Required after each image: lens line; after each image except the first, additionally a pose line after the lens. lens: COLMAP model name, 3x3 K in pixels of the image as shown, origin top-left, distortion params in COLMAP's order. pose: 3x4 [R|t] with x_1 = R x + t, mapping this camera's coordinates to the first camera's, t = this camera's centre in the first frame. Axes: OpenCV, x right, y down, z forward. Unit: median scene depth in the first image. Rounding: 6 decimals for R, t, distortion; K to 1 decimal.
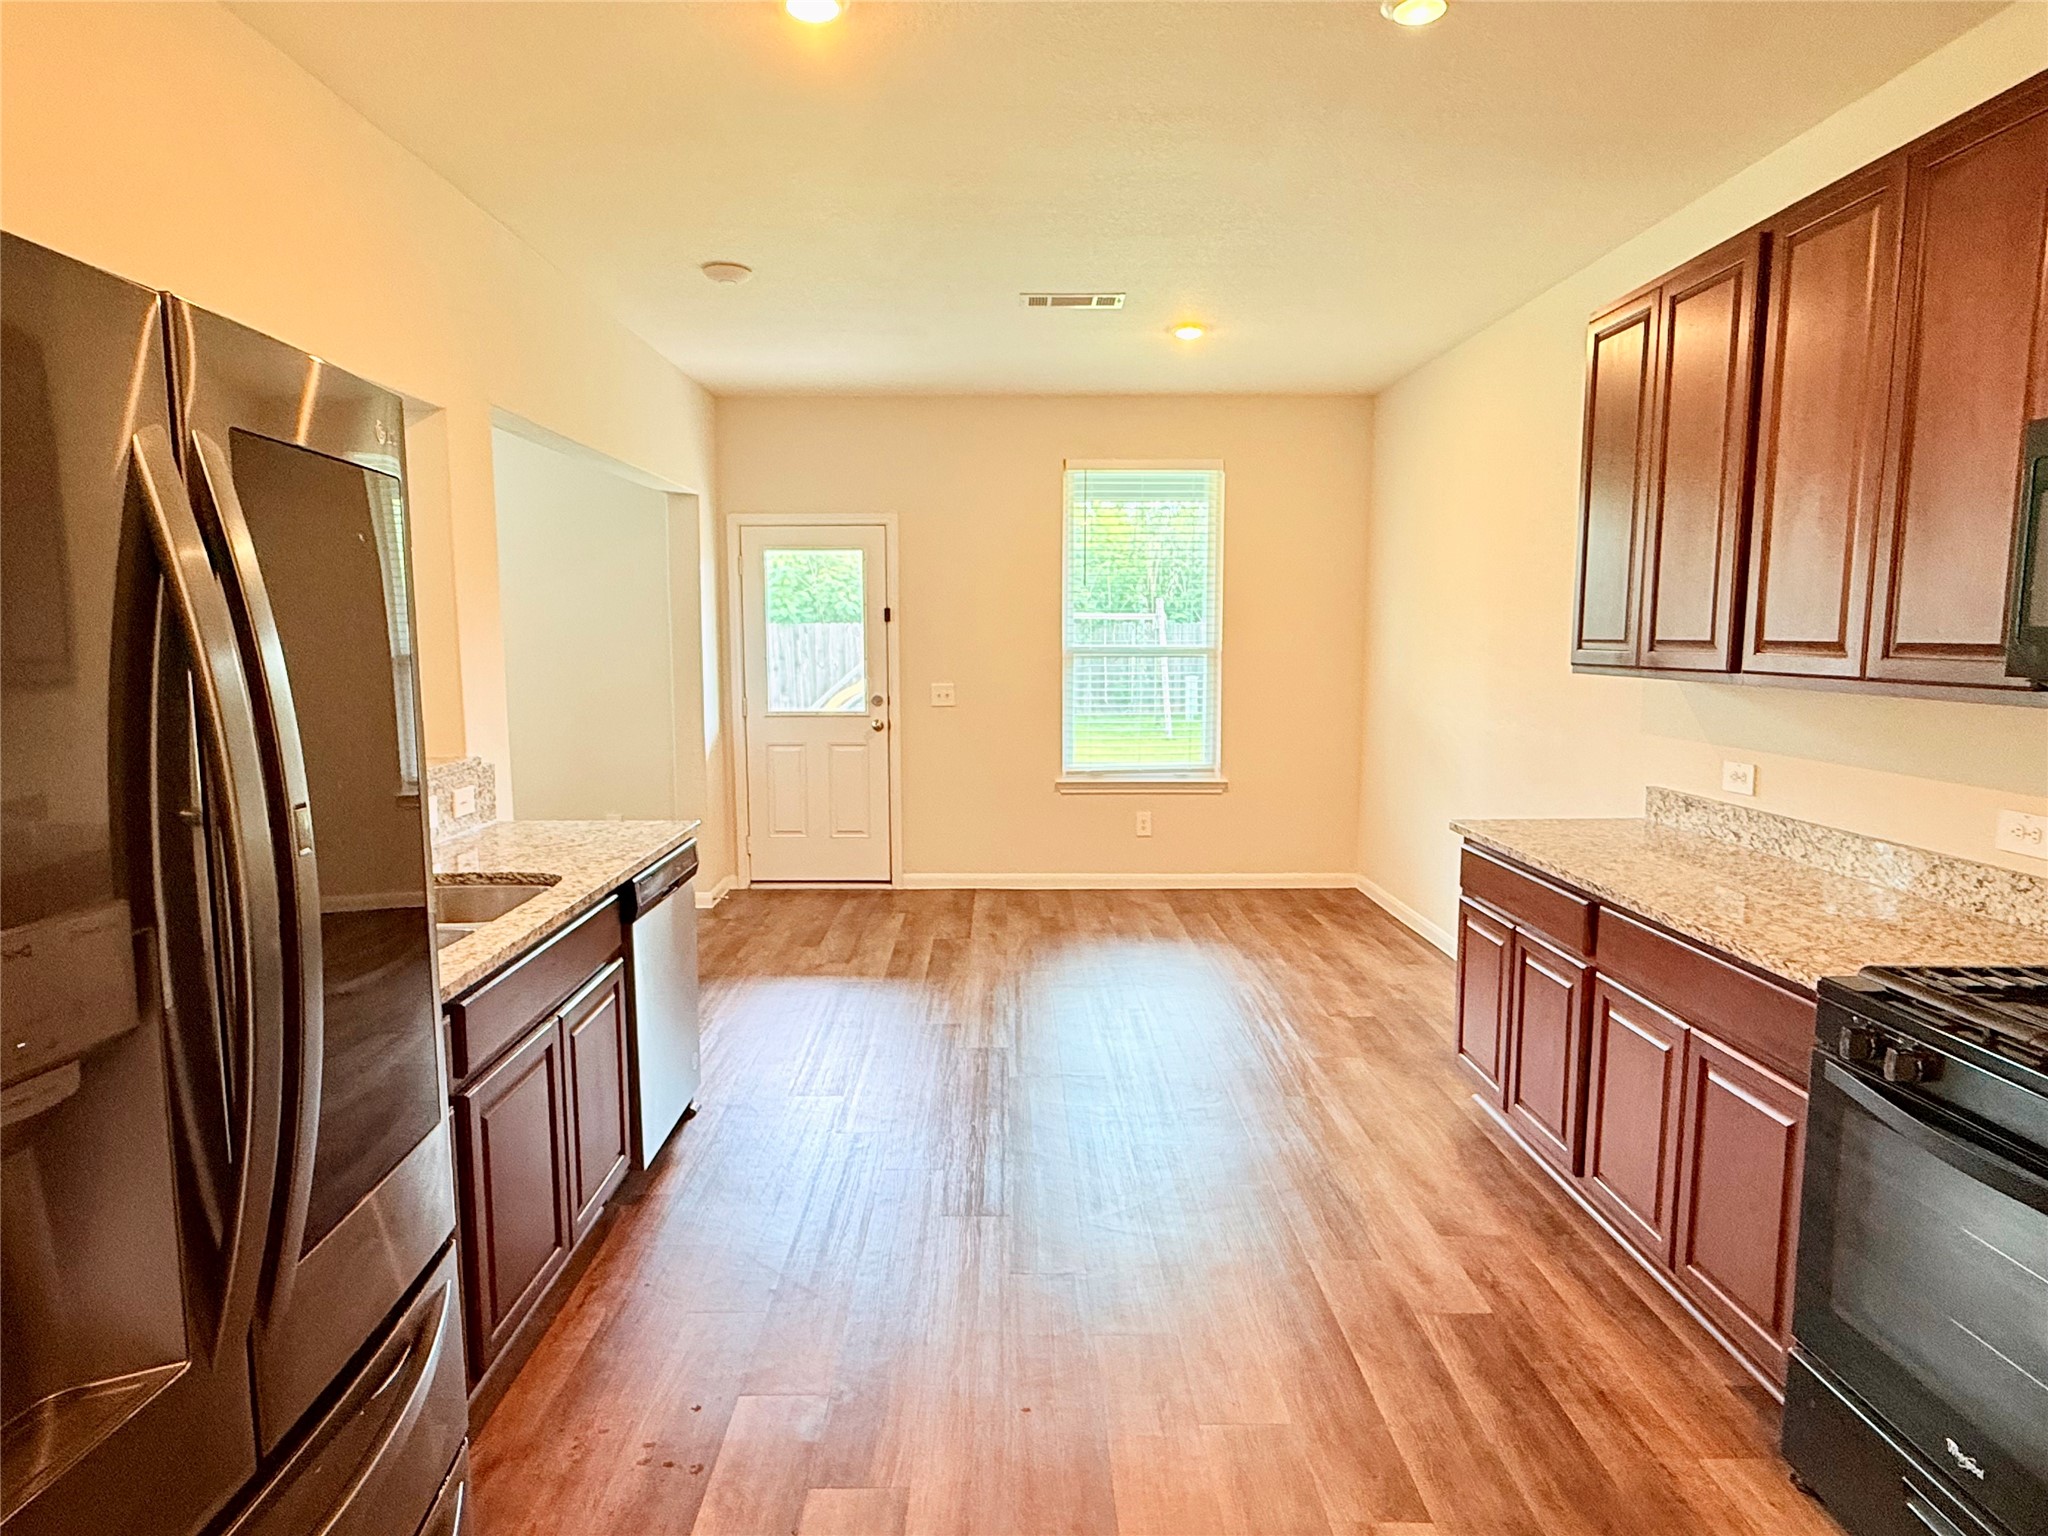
lens RADIAL K [[1177.4, 0, 1015.9], [0, 1177.4, 764.6], [0, 0, 1]] dist [-0.001224, -0.001039]
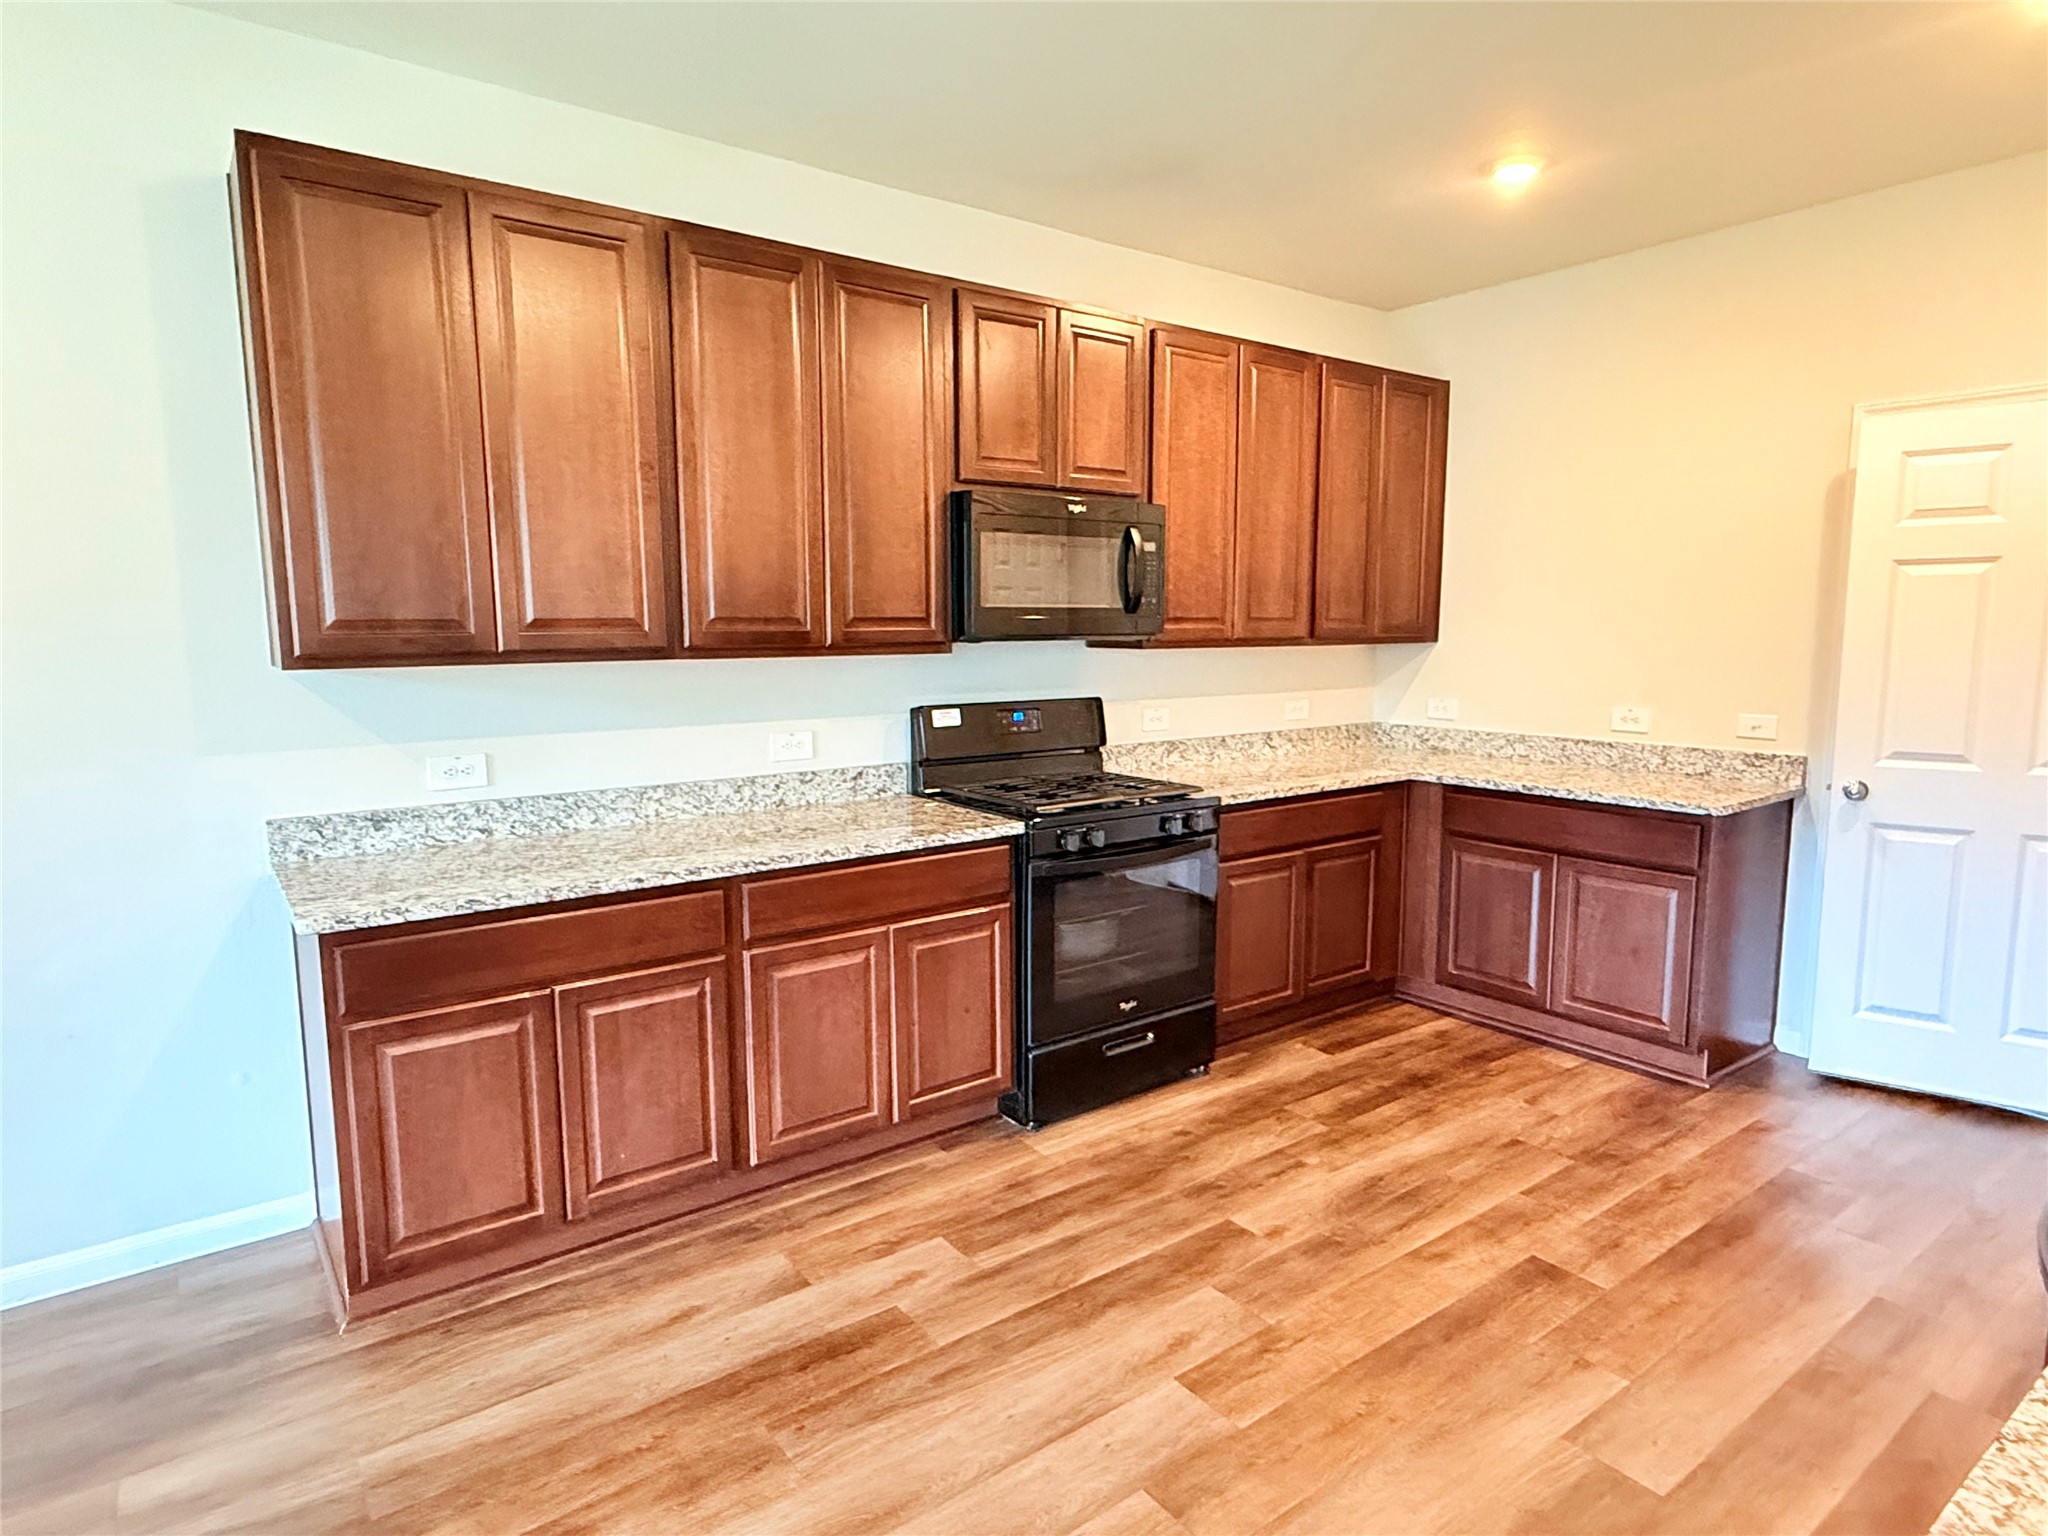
lens RADIAL K [[1155.1, 0, 1018.3], [0, 1155.1, 770.5], [0, 0, 1]] dist [-0.000563, 0.000056]
pose [[-0.587430, -0.101512, 0.802883, -0.222590], [0.096176, 0.976314, 0.193808, -0.076058], [-0.803540, 0.191067, -0.563753, 0.728639]]
